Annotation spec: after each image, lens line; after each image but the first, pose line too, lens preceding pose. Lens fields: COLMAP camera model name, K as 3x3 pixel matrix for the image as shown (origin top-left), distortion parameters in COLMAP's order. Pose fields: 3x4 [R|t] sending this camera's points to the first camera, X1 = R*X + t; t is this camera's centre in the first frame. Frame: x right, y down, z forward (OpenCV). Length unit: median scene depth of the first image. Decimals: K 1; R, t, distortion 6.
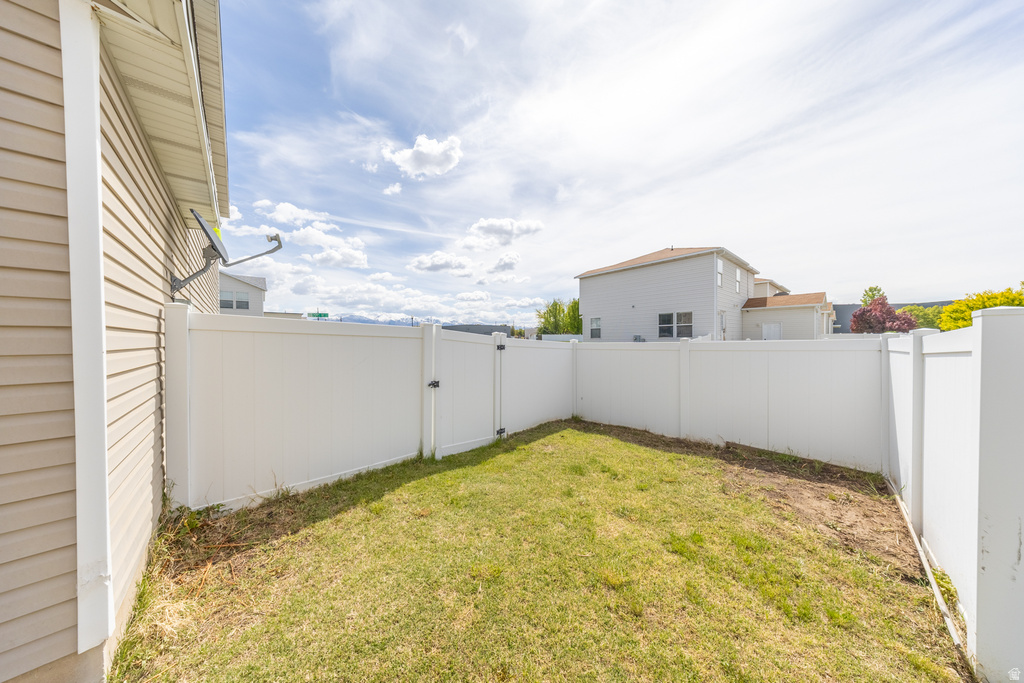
lens RADIAL K [[296.8, 0, 505.5], [0, 296.8, 350.4], [0, 0, 1]] dist [-0.004063, 0.000409]
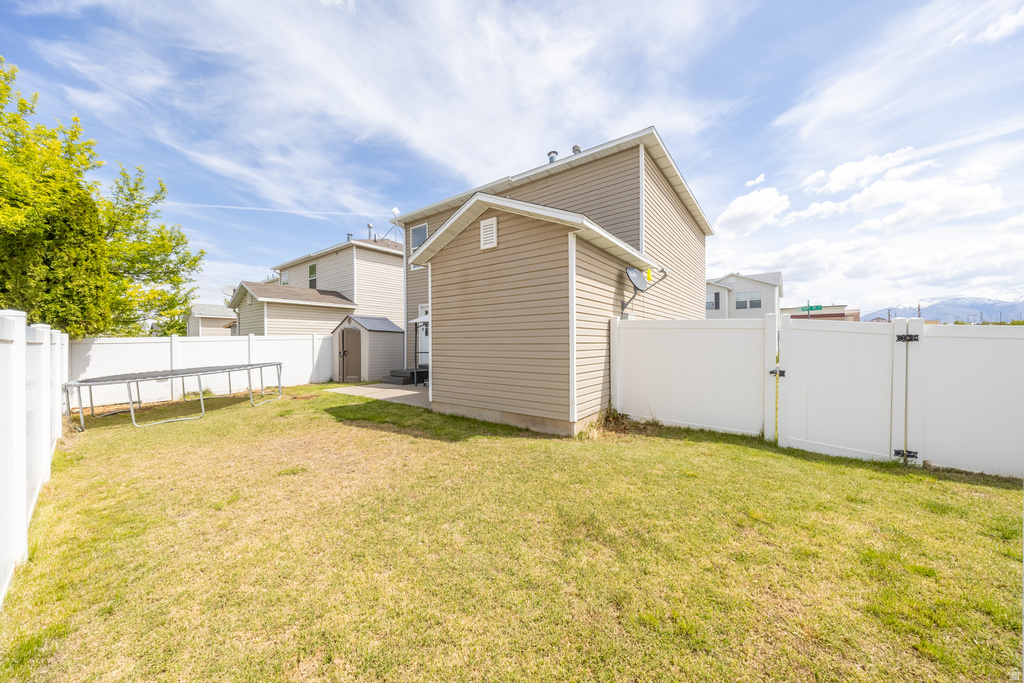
lens RADIAL K [[345.2, 0, 503.7], [0, 345.2, 335.7], [0, 0, 1]] dist [-0.001443, 0.000468]
pose [[0.159419, -0.014560, -0.987104, 0.694547], [-0.034450, 0.999200, -0.020302, 0.036250], [0.986610, 0.037242, 0.158790, -0.129459]]
